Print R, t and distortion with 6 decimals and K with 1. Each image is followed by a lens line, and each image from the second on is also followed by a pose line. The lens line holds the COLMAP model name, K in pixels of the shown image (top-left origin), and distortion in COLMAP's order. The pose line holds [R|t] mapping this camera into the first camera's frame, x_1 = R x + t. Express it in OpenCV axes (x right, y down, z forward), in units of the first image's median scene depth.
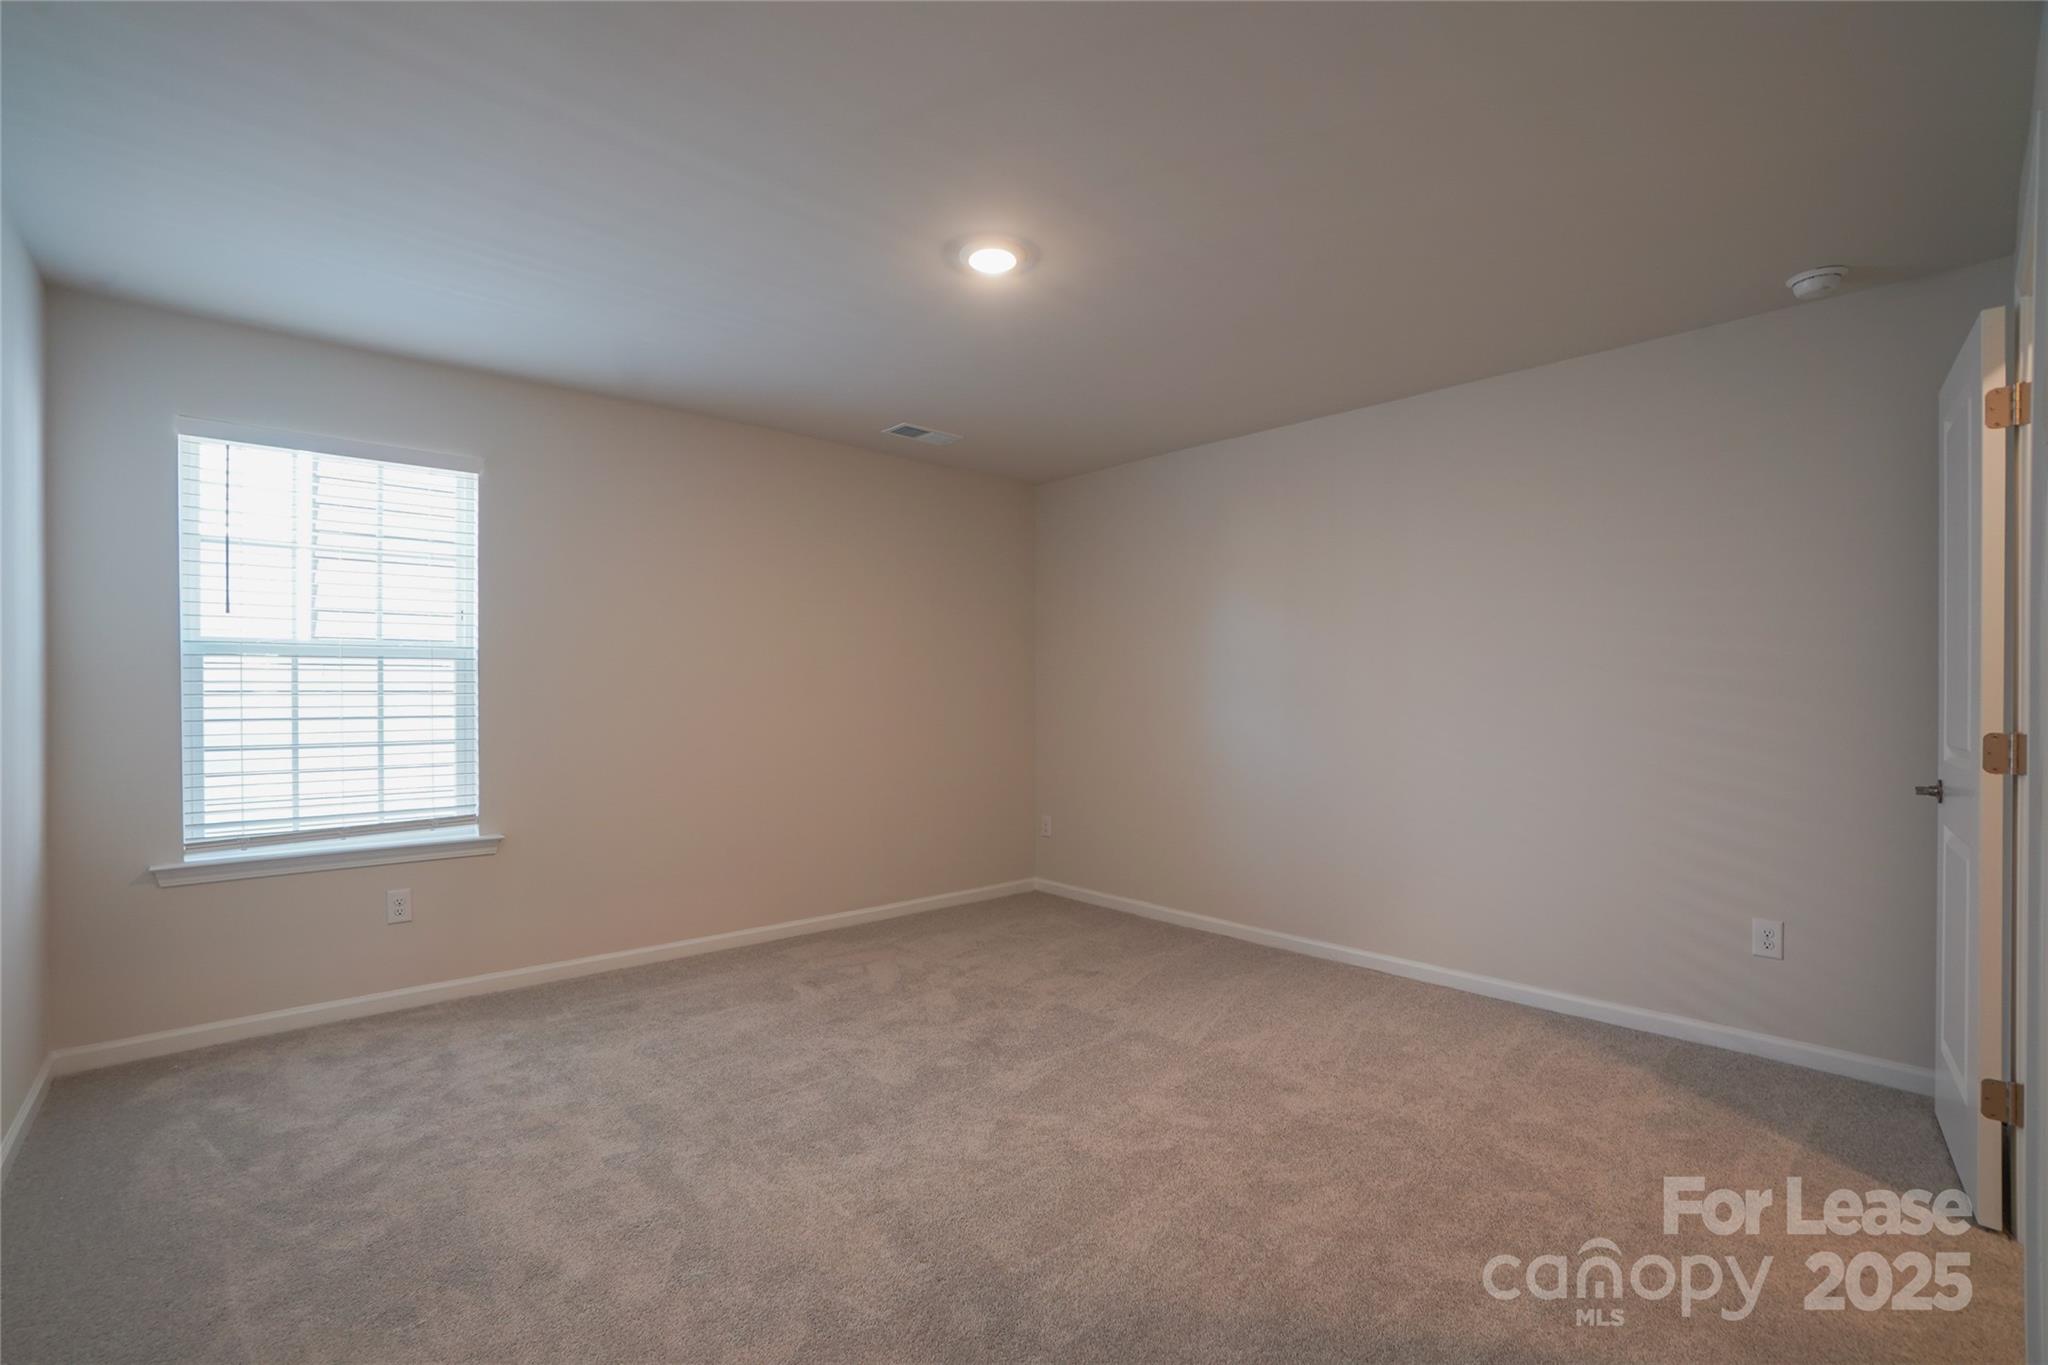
lens RADIAL K [[918.7, 0, 1013.1], [0, 918.7, 692.9], [0, 0, 1]] dist [-0.054981, 0.018081]
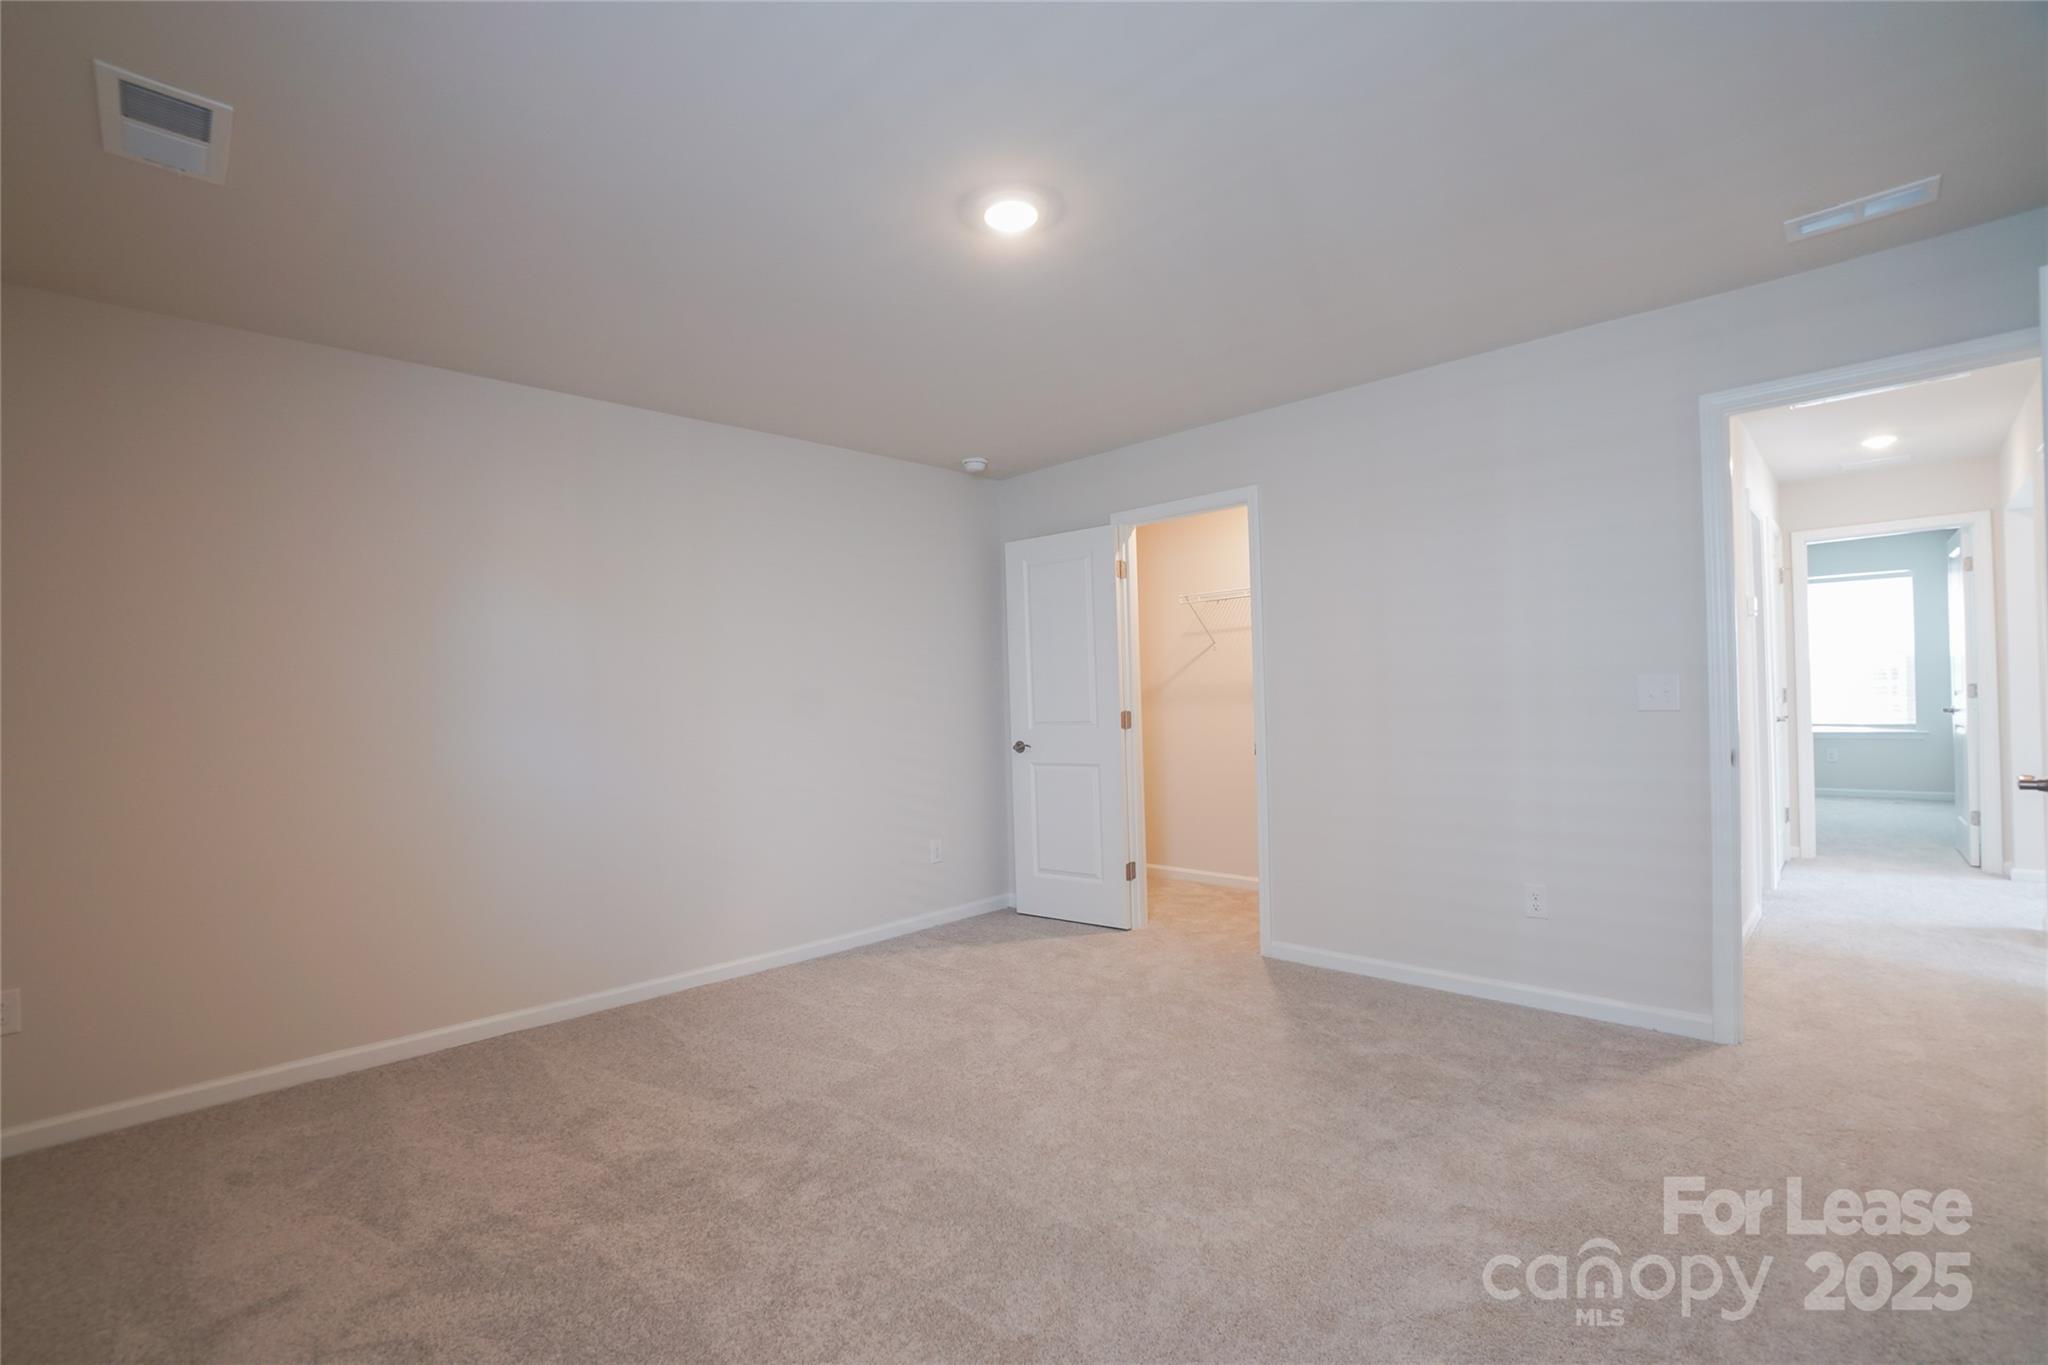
lens RADIAL K [[918.7, 0, 1013.1], [0, 918.7, 692.9], [0, 0, 1]] dist [-0.054981, 0.018081]
pose [[-0.056219, -0.002178, 0.998416, -0.784919], [0.029725, 0.999551, 0.003855, -0.013973], [-0.997976, 0.029895, -0.056129, 0.891938]]
